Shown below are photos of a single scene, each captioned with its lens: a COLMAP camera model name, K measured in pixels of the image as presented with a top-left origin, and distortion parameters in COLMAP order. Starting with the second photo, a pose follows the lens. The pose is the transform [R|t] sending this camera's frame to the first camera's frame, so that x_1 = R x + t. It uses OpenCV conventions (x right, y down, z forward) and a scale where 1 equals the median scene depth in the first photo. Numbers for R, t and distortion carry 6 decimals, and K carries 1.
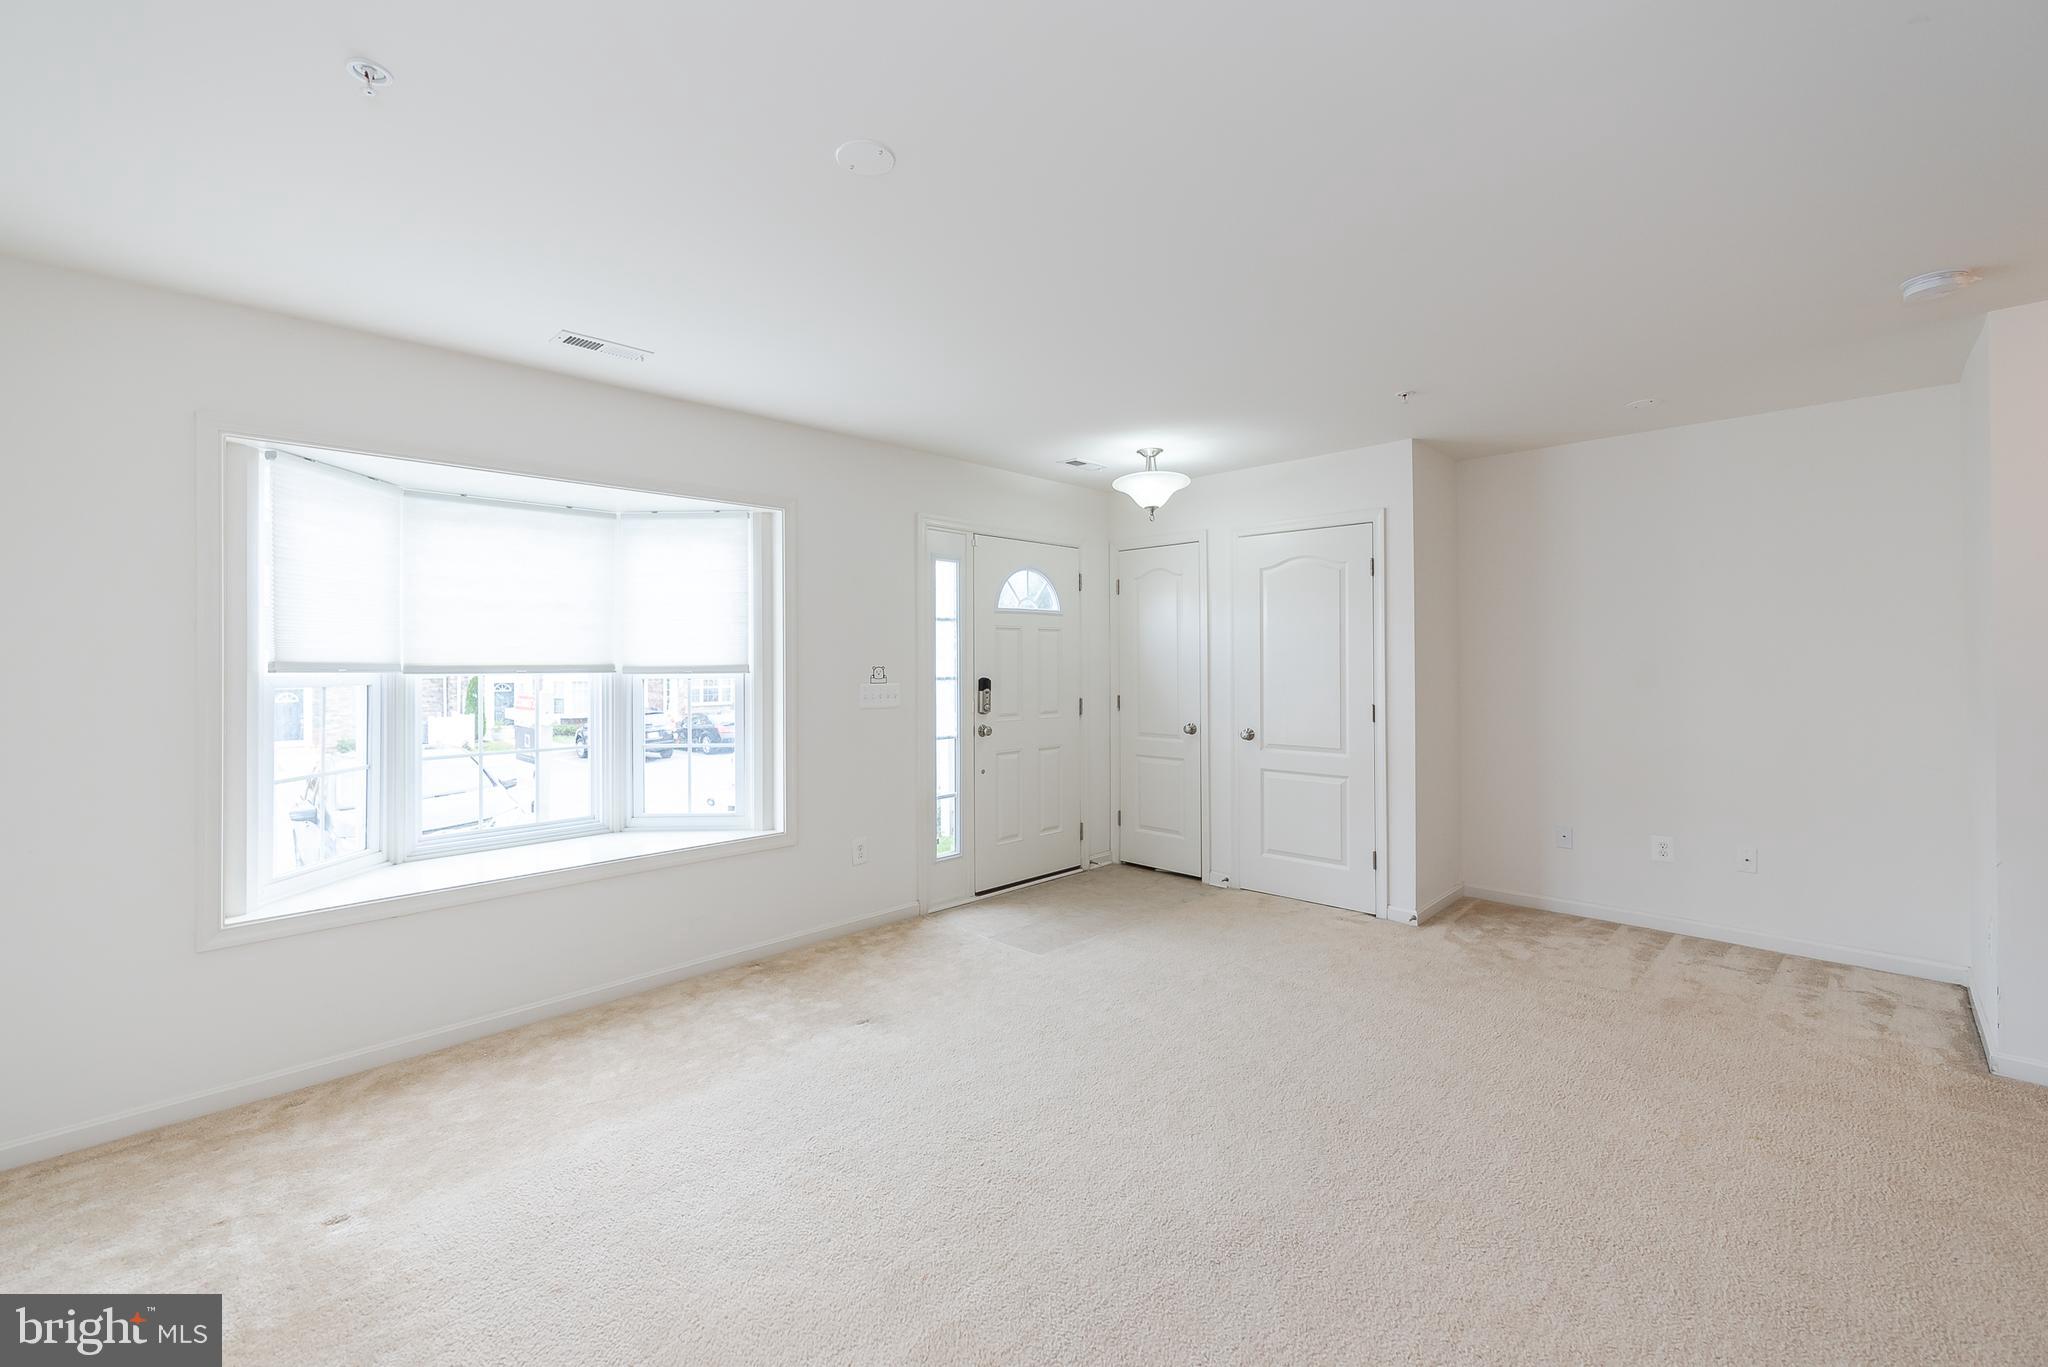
lens RADIAL K [[855.0, 0, 1002.9], [0, 855.0, 654.4], [0, 0, 1]] dist [0.000771, -0.000137]
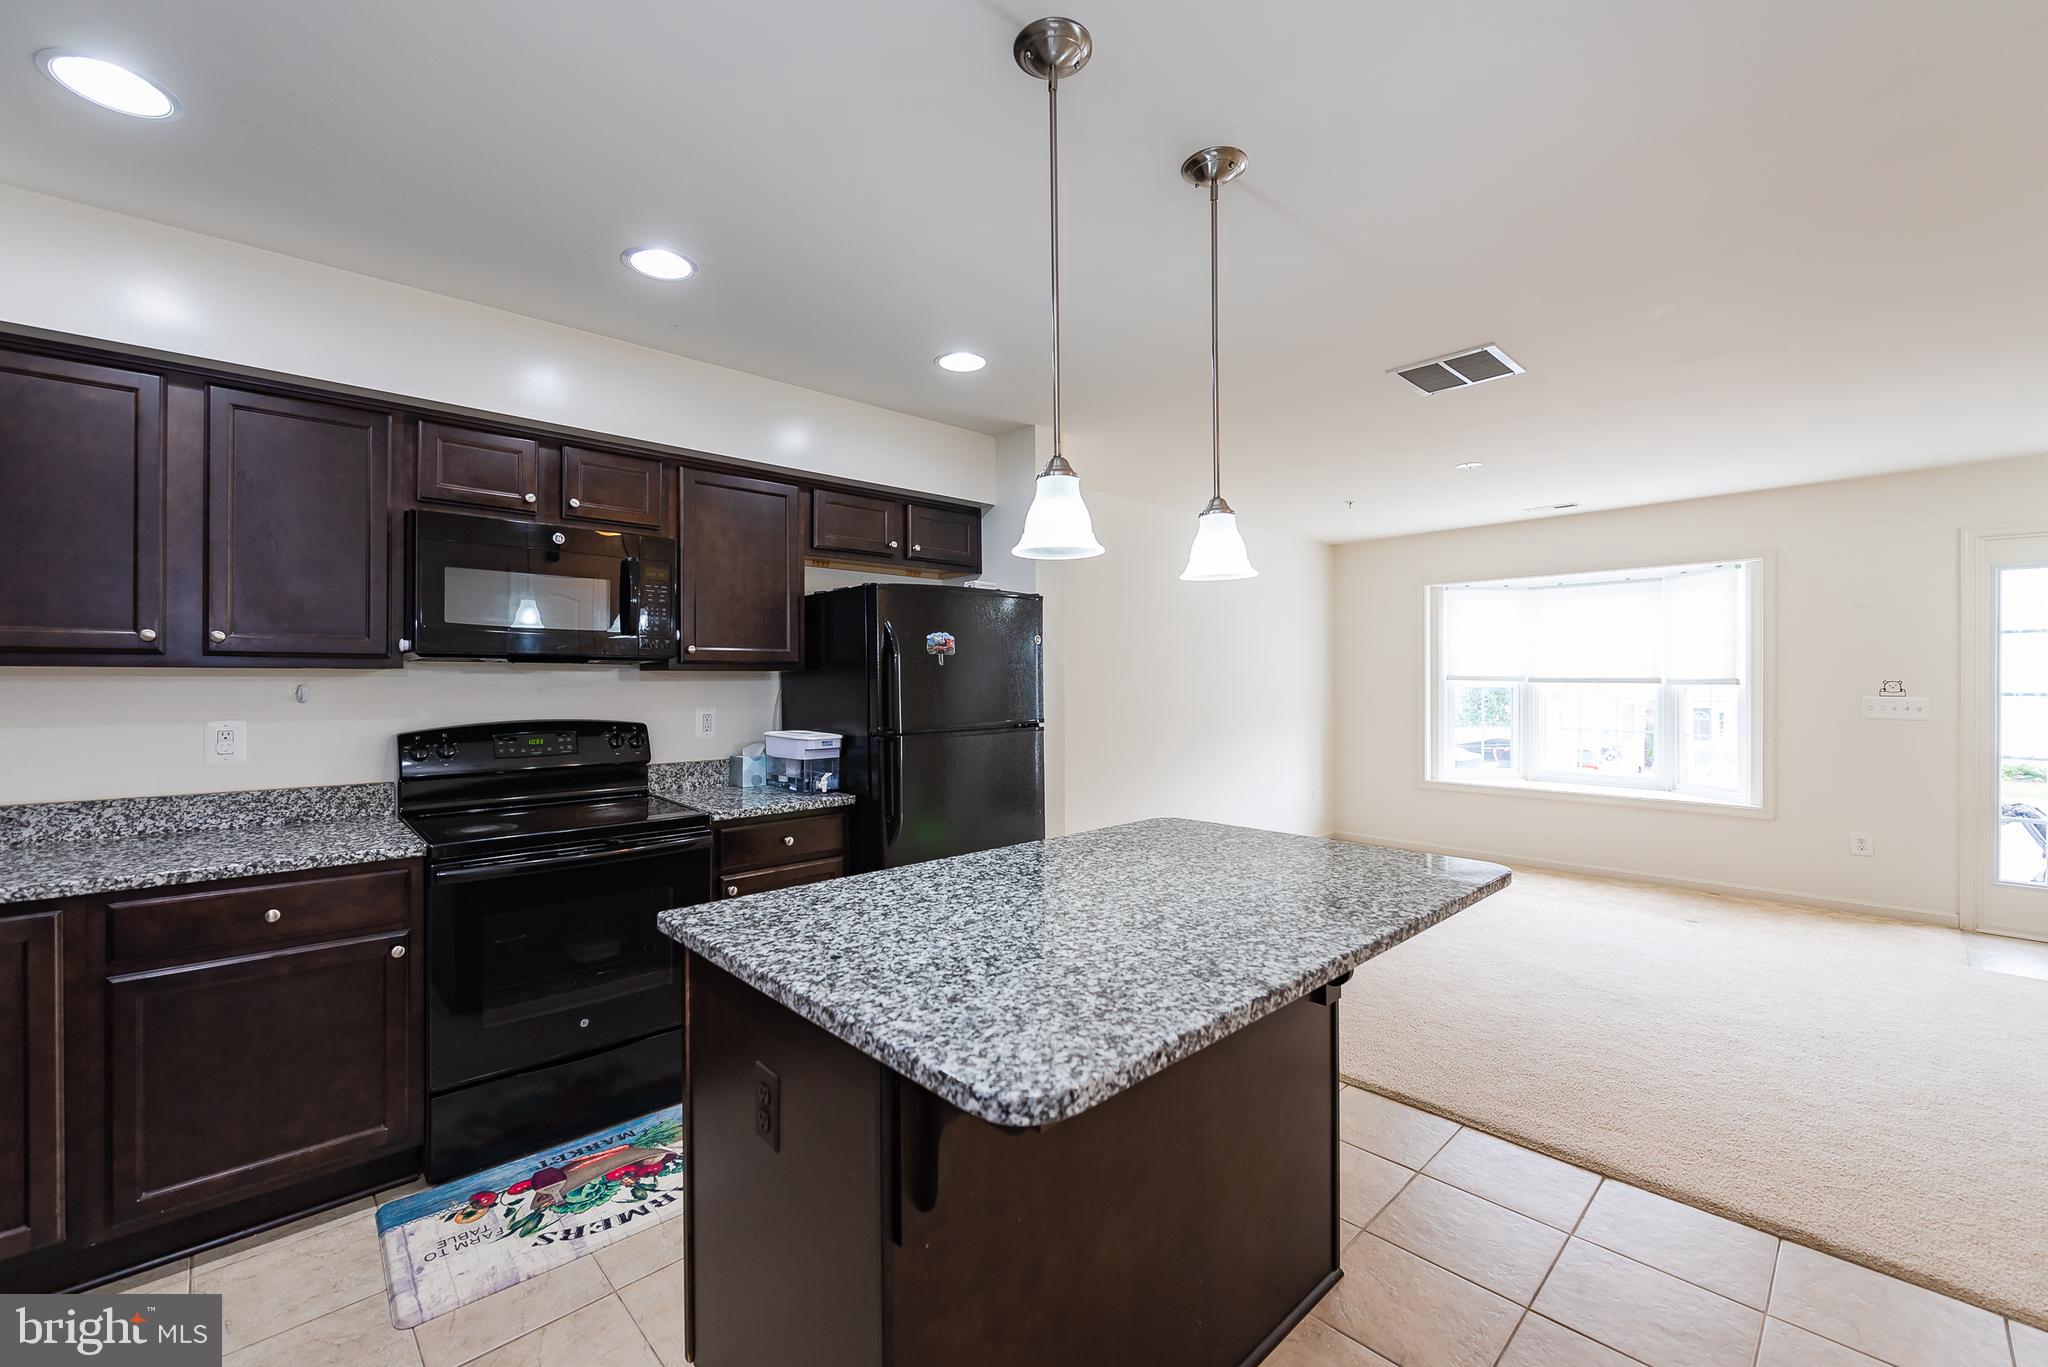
lens RADIAL K [[838.2, 0, 986.5], [0, 838.2, 677.5], [0, 0, 1]] dist [-0.004657, -0.000795]
pose [[-0.054576, 0.001479, -0.998509, 1.054376], [0.007288, 0.999973, 0.001082, 0.000530], [0.998483, -0.007218, -0.054585, -0.103776]]
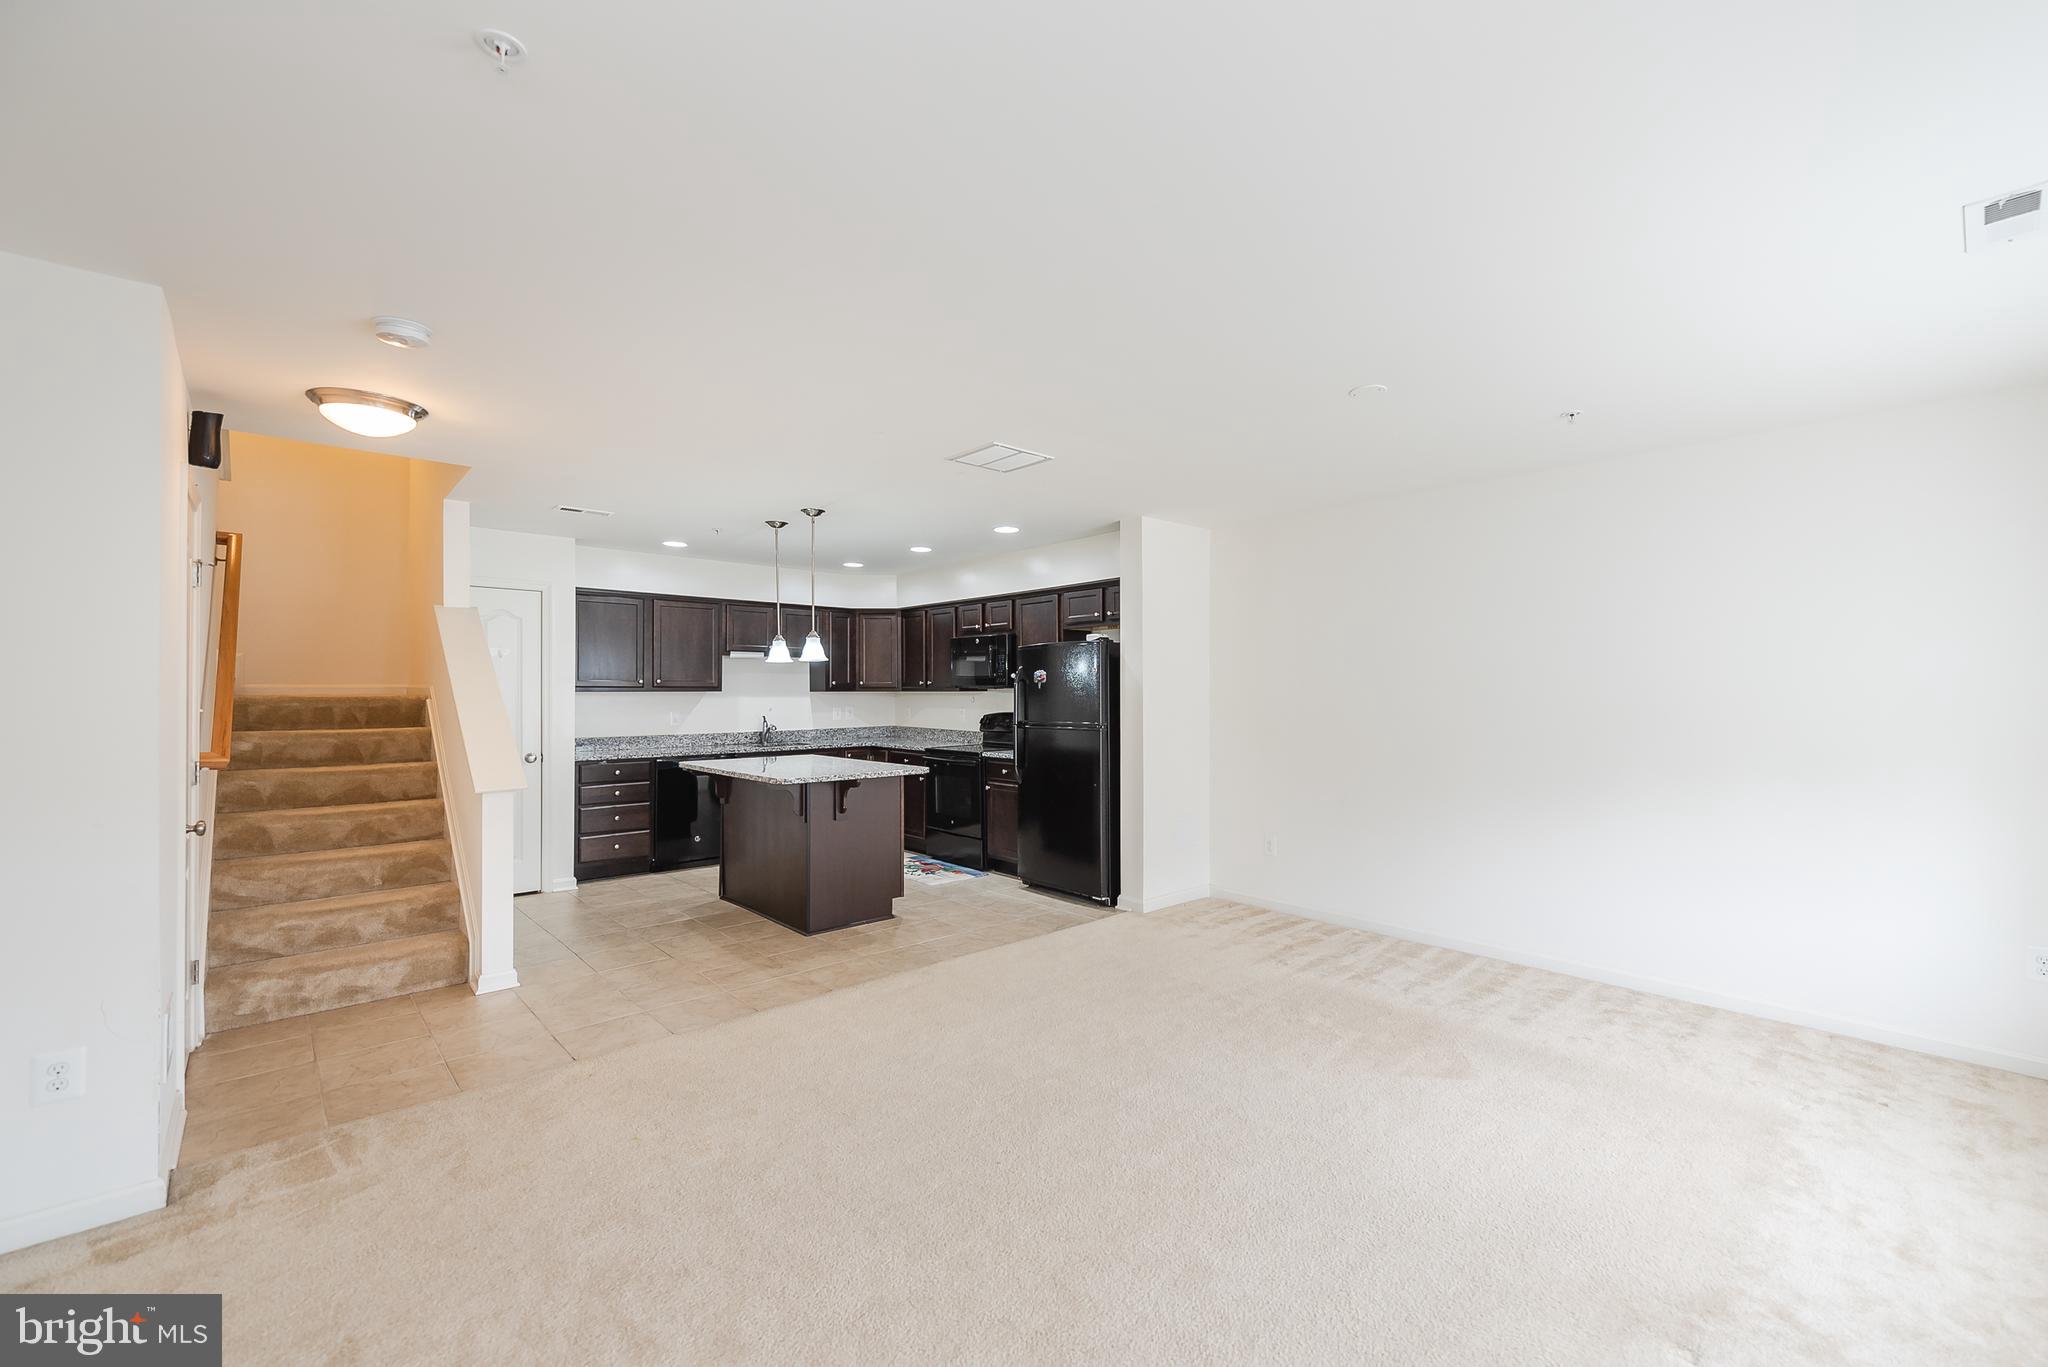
lens RADIAL K [[820.2, 0, 1024.3], [0, 820.2, 693.8], [0, 0, 1]] dist [-0.000148, -0.000212]
pose [[-0.997897, 0.007855, 0.064335, 0.186036], [0.007818, 0.999969, -0.000825, -0.001145], [-0.064339, -0.000320, -0.997928, 1.223364]]
